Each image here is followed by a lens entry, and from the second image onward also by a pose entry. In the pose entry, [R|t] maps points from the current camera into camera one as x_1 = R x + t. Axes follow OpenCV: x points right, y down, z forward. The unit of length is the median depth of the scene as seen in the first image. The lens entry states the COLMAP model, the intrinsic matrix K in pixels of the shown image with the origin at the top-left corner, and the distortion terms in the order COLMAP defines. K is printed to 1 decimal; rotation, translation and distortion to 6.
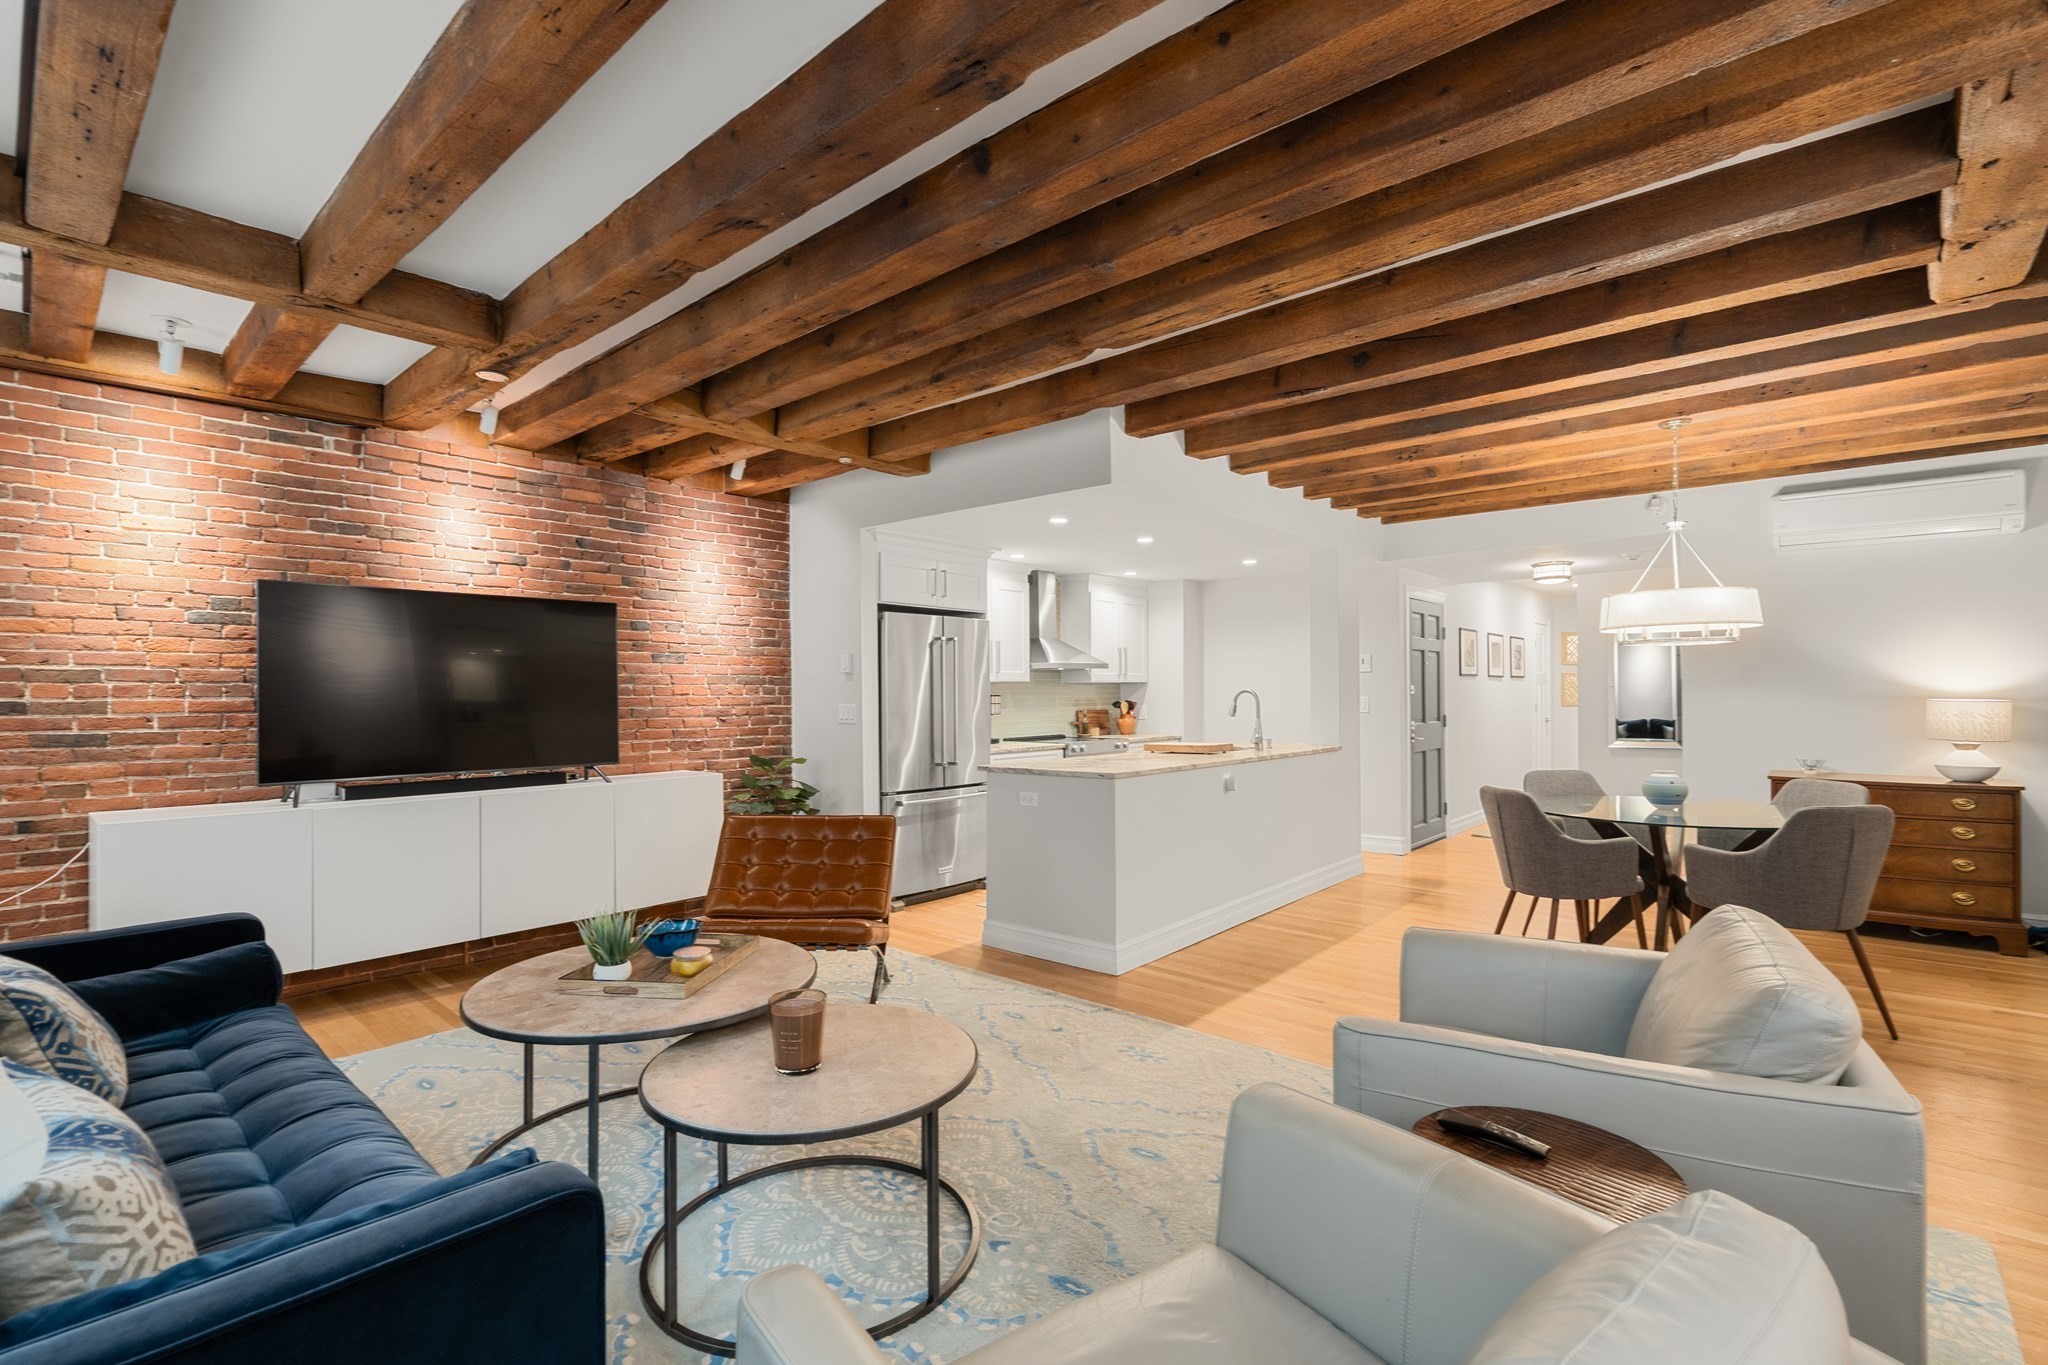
lens RADIAL K [[928.4, 0, 1028.0], [0, 928.4, 696.7], [0, 0, 1]] dist [-0.005869, 0.003740]
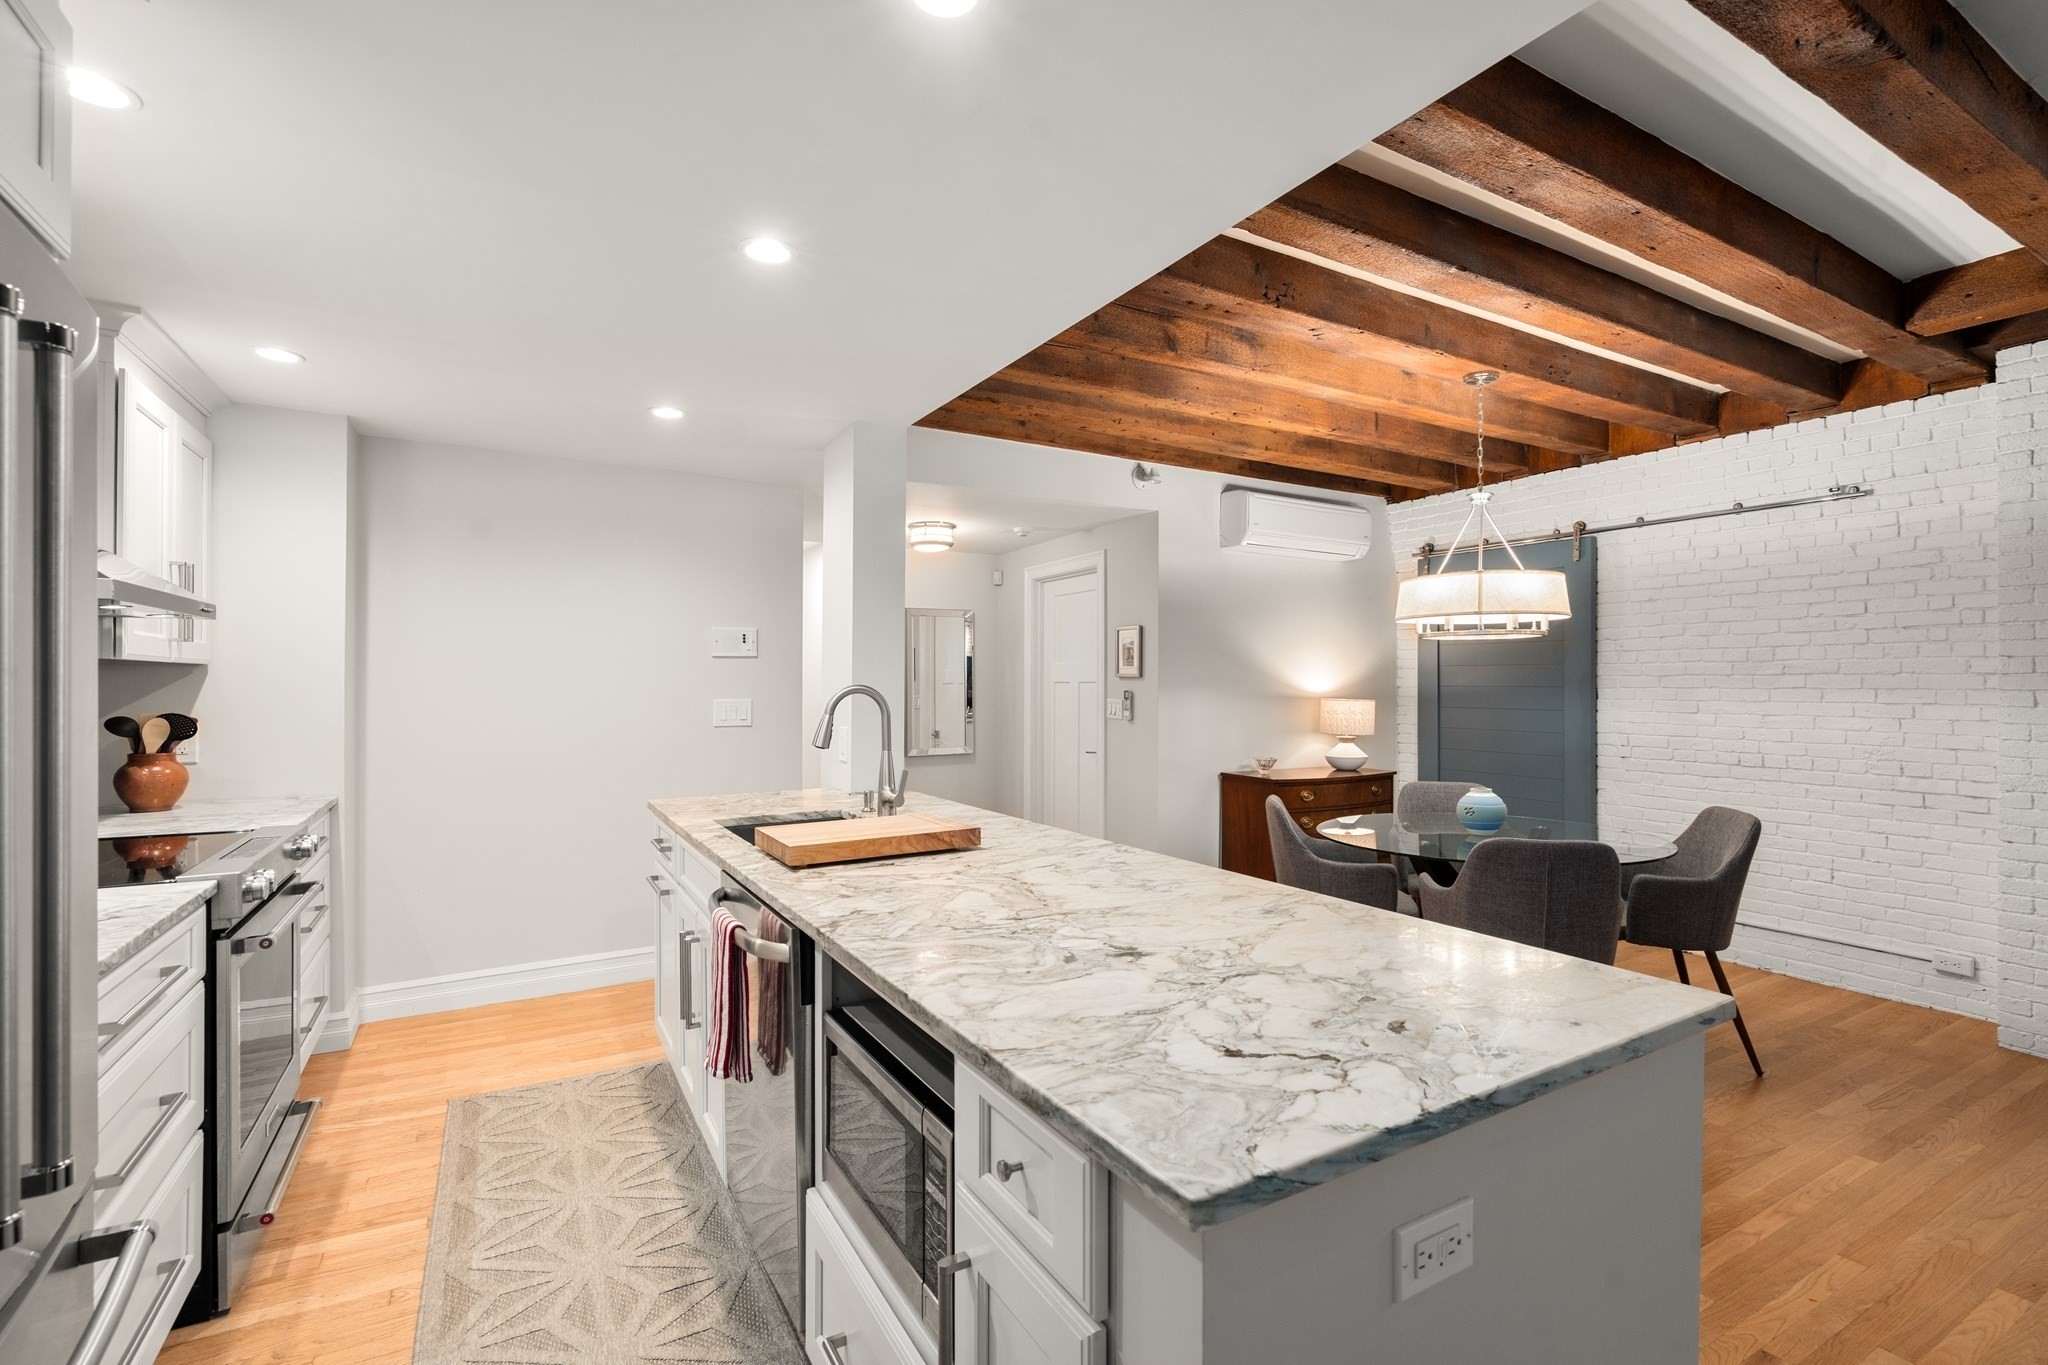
lens RADIAL K [[928.4, 0, 1032.5], [0, 928.4, 685.4], [0, 0, 1]] dist [-0.005869, 0.003740]
pose [[0.326115, 0.005405, 0.945315, -0.170124], [0.002240, 0.999976, -0.006490, -0.005167], [-0.945327, 0.004234, 0.326095, 0.816008]]
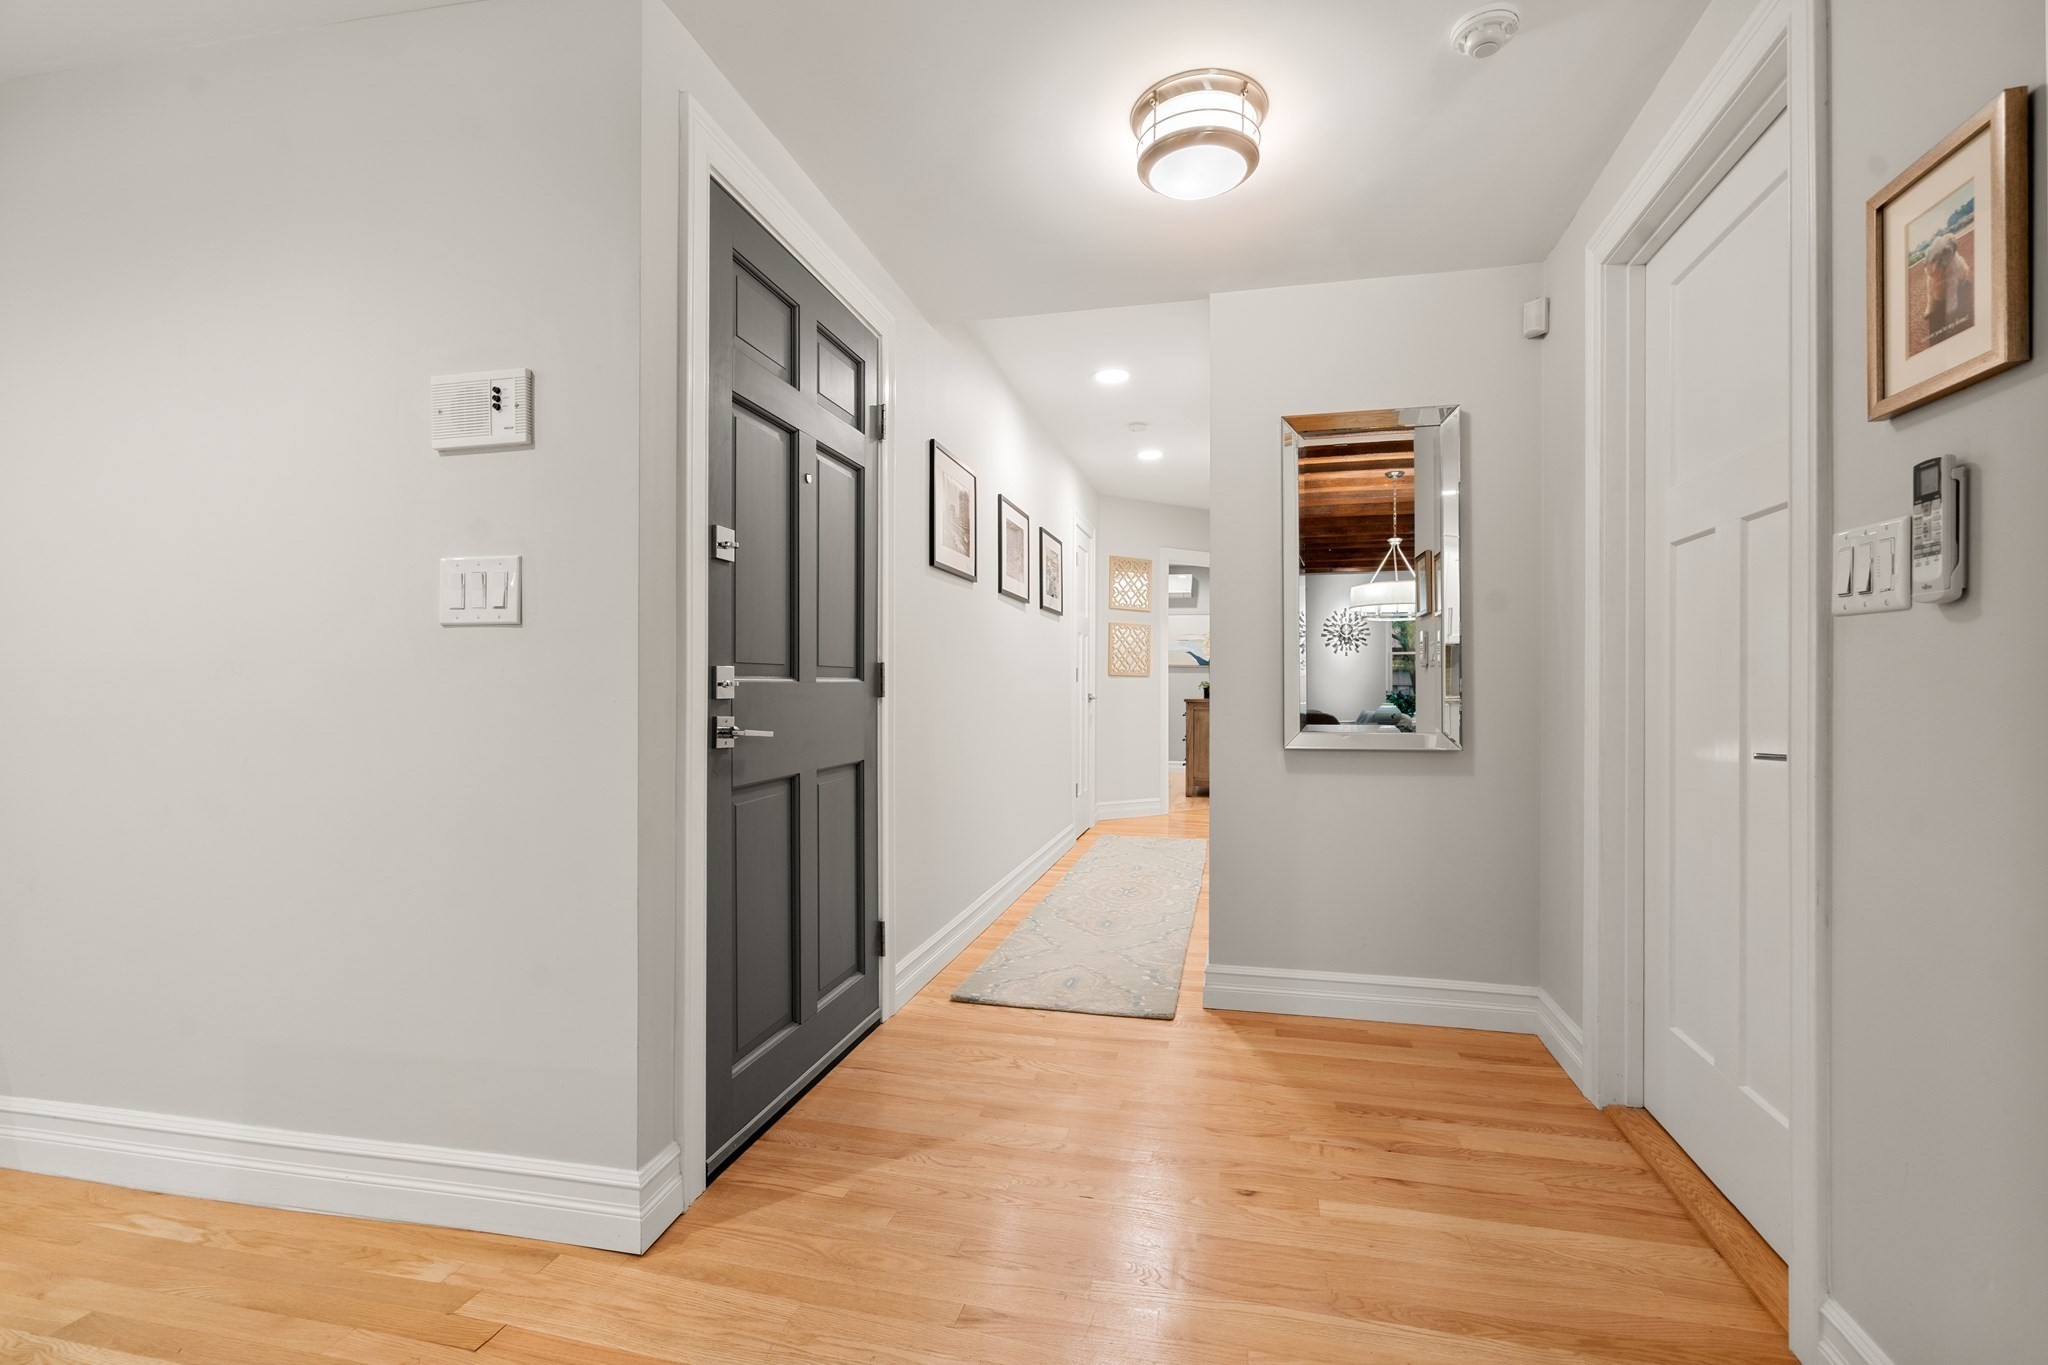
lens RADIAL K [[928.4, 0, 1025.8], [0, 928.4, 686.2], [0, 0, 1]] dist [-0.005869, 0.003740]
pose [[0.886354, 0.006104, 0.462968, 0.476251], [-0.002143, 0.999956, -0.009083, 0.044499], [-0.463003, 0.007059, 0.886329, 0.944170]]
